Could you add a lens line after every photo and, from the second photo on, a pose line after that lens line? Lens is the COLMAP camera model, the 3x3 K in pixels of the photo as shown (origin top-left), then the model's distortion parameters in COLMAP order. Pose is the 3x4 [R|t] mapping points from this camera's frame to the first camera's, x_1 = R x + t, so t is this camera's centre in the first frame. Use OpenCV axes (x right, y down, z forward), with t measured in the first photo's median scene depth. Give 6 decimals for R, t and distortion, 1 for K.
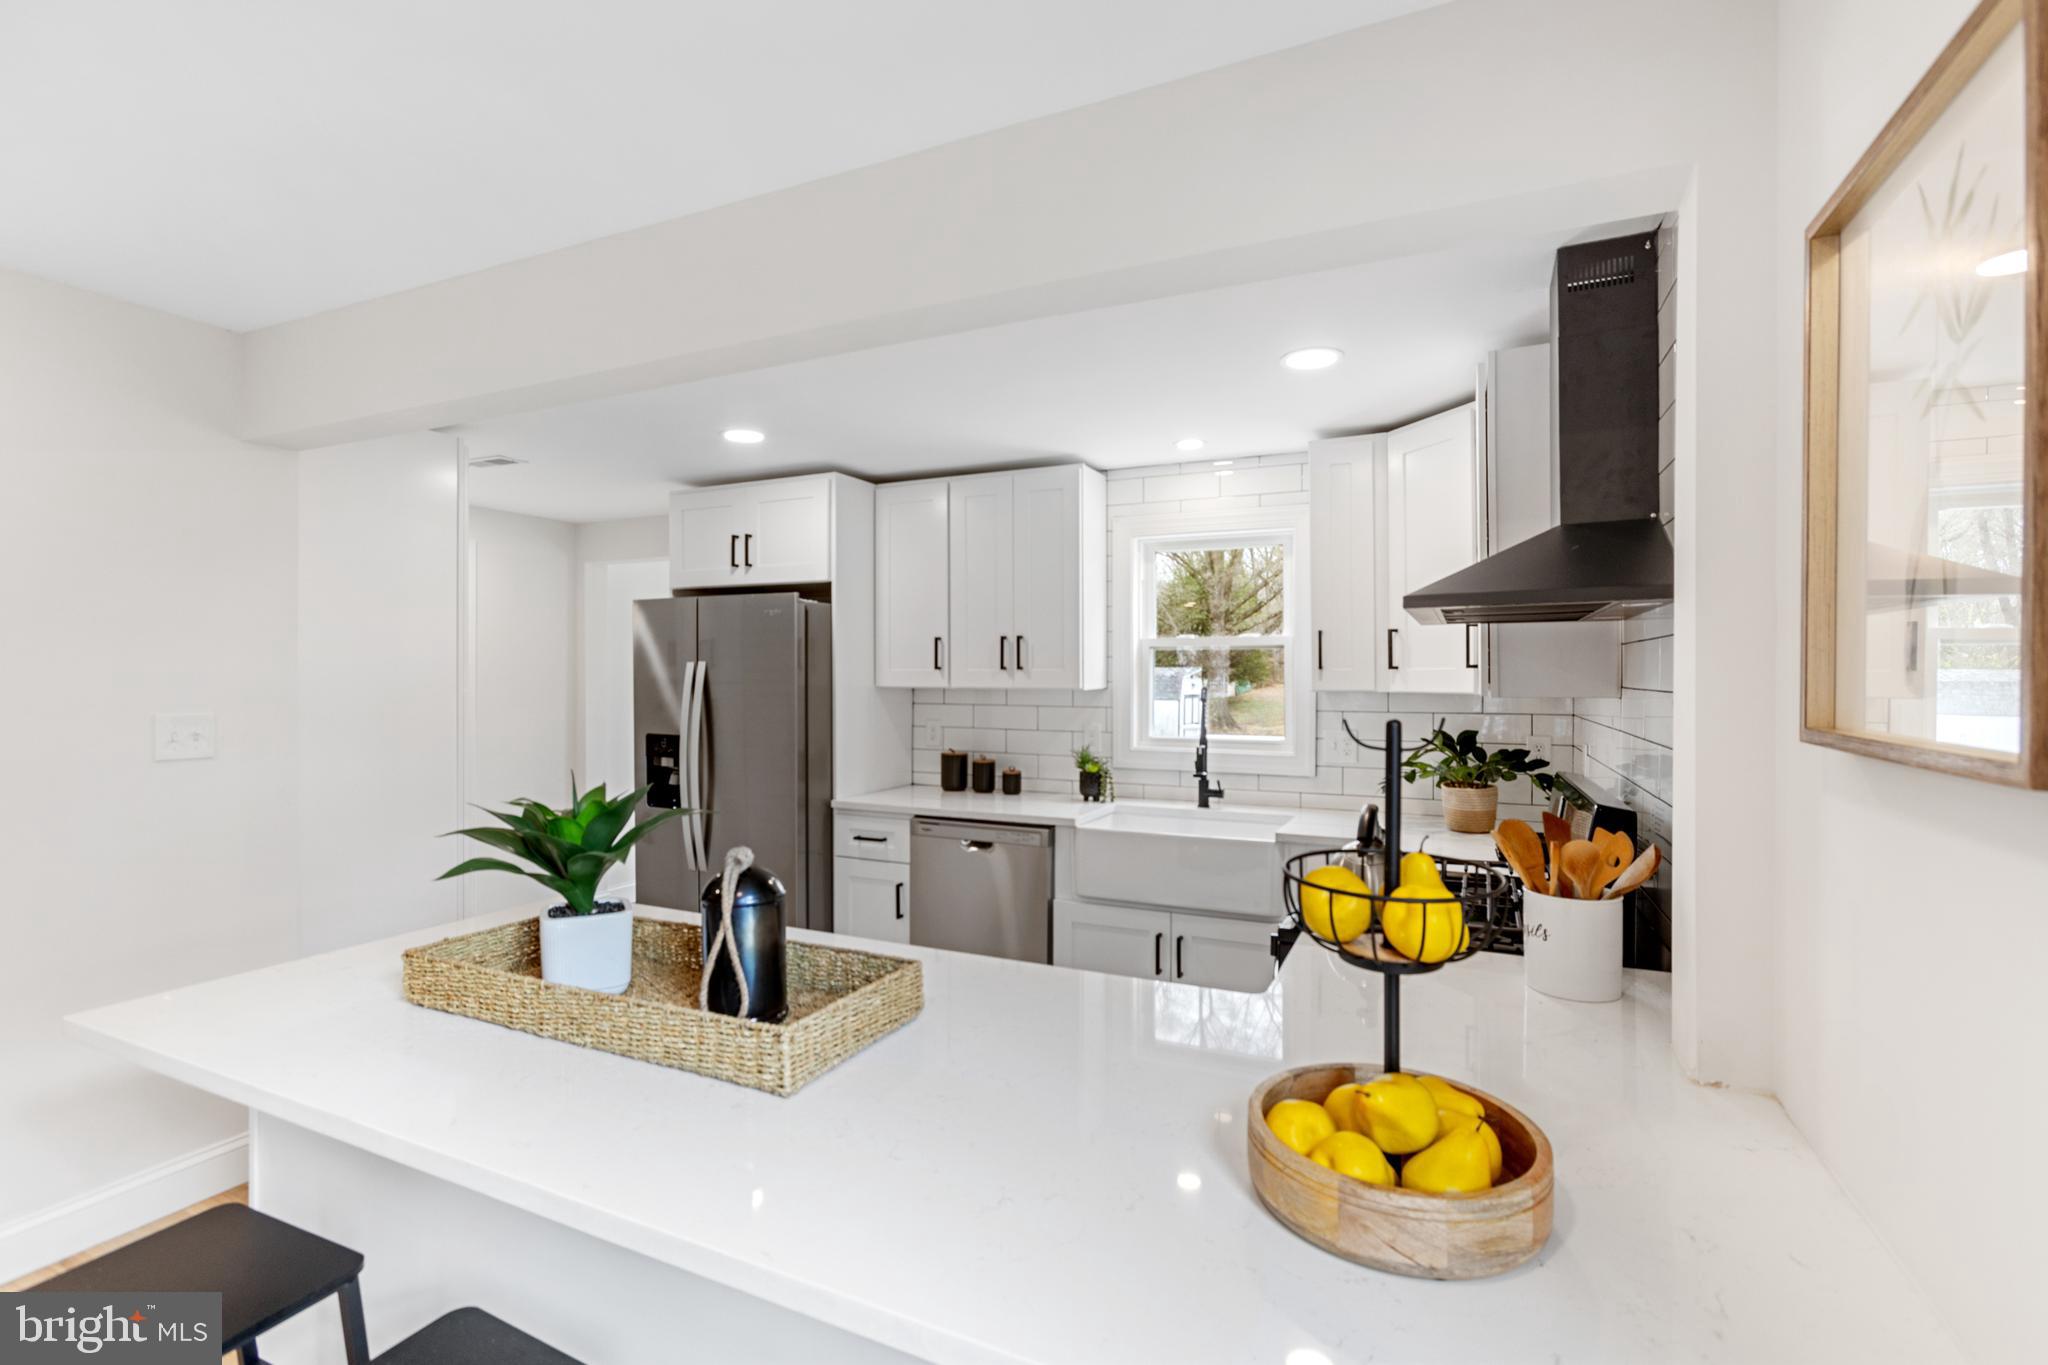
lens RADIAL K [[916.8, 0, 1026.5], [0, 916.8, 683.1], [0, 0, 1]] dist [-0.010982, 0.004492]
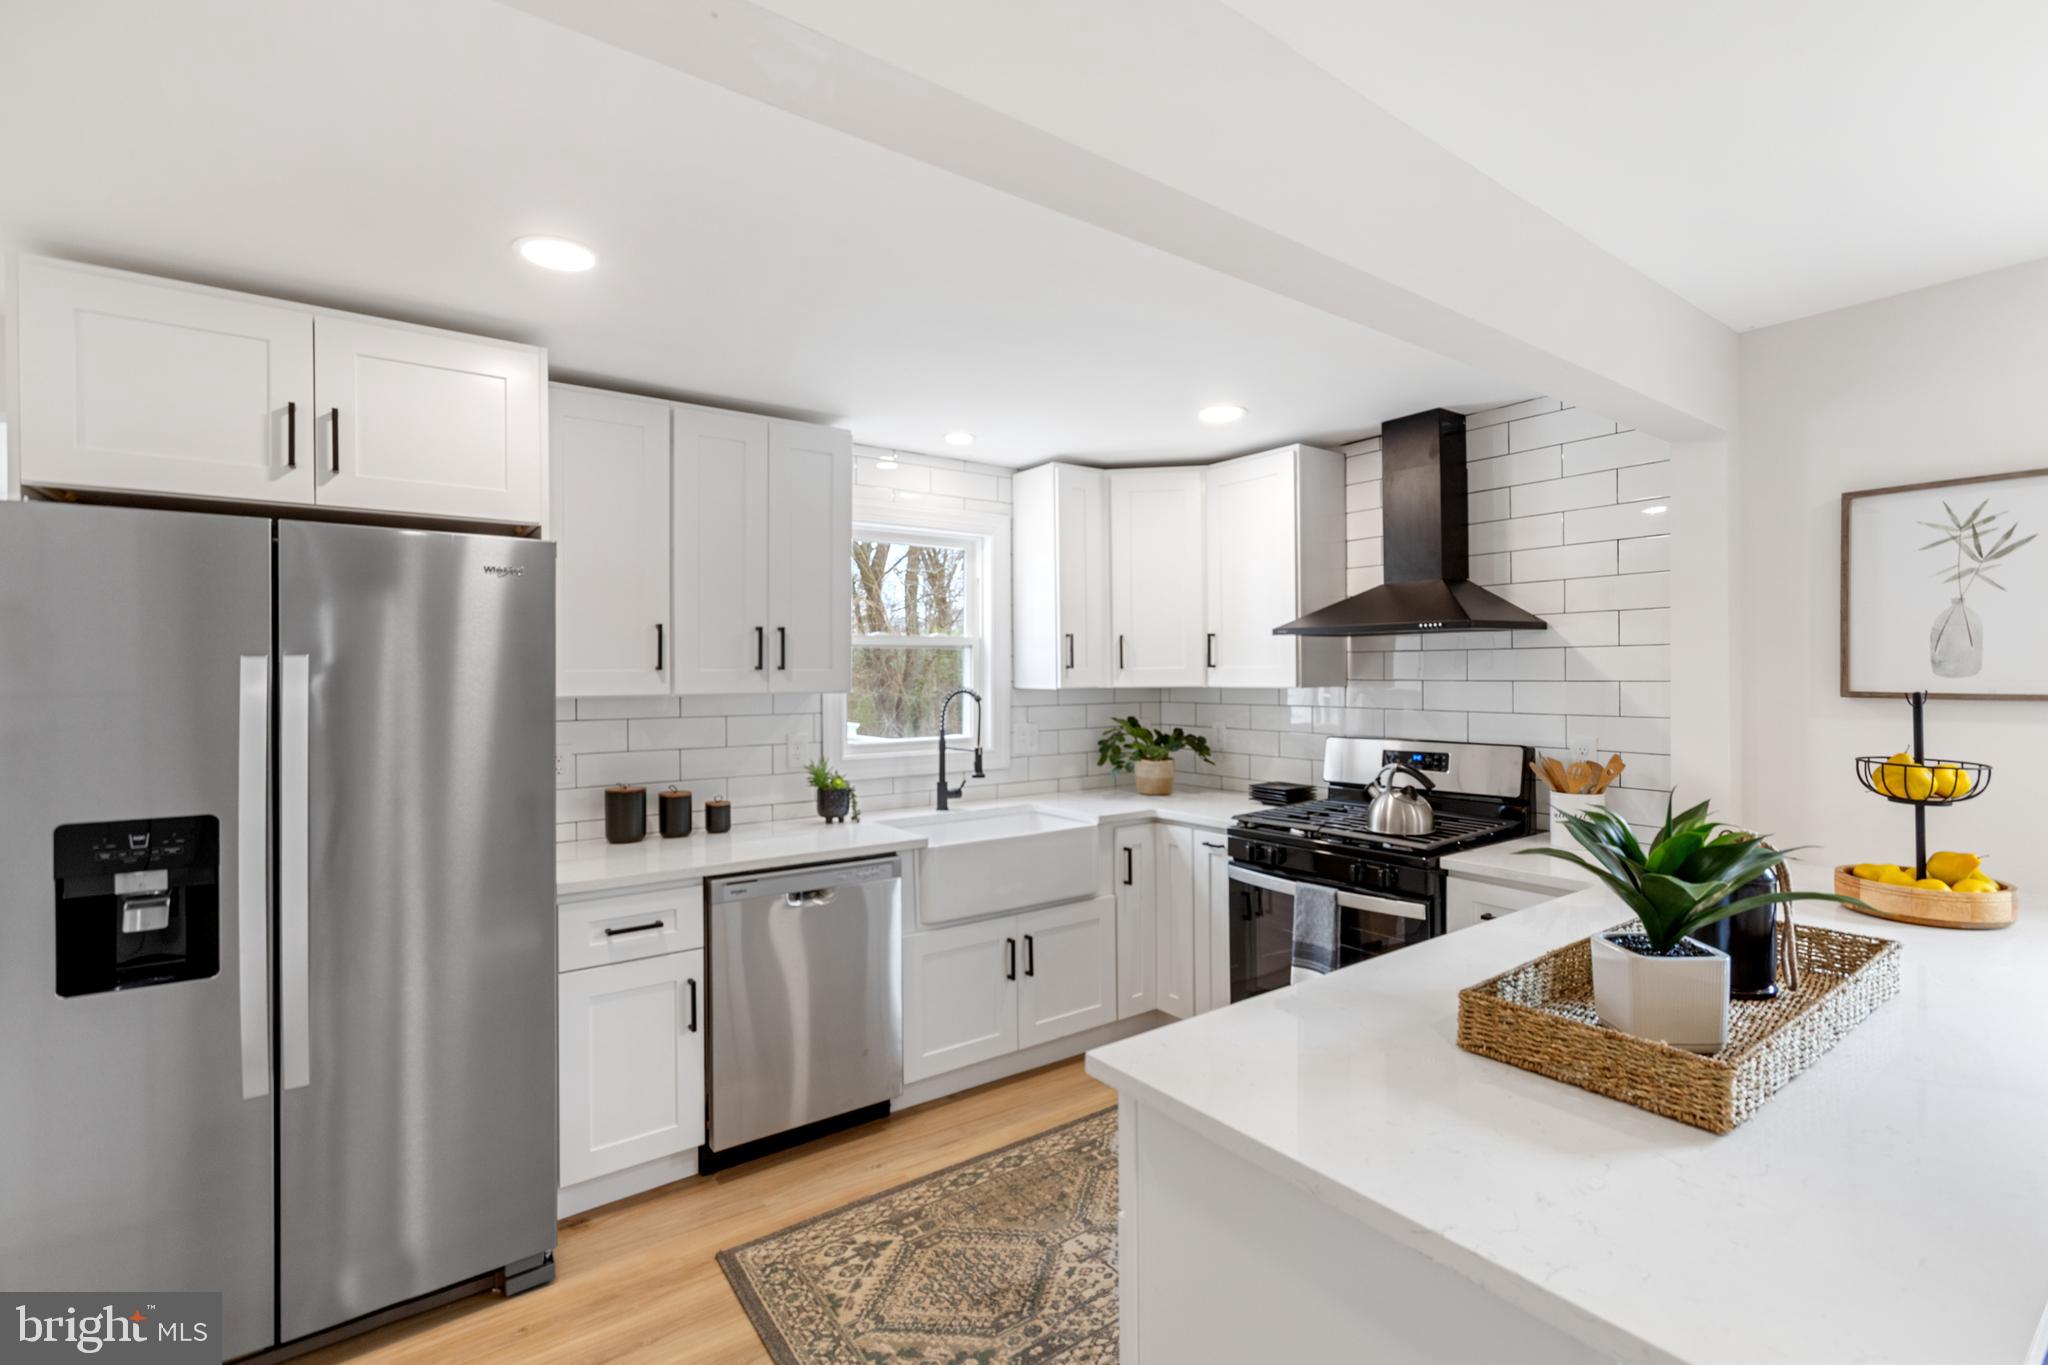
lens RADIAL K [[916.8, 0, 1019.3], [0, 916.8, 666.4], [0, 0, 1]] dist [-0.010982, 0.004492]
pose [[0.480124, 0.001087, 0.877200, -0.596567], [0.011246, 0.999909, -0.007395, -0.009231], [-0.877129, 0.013415, 0.480068, 0.432753]]
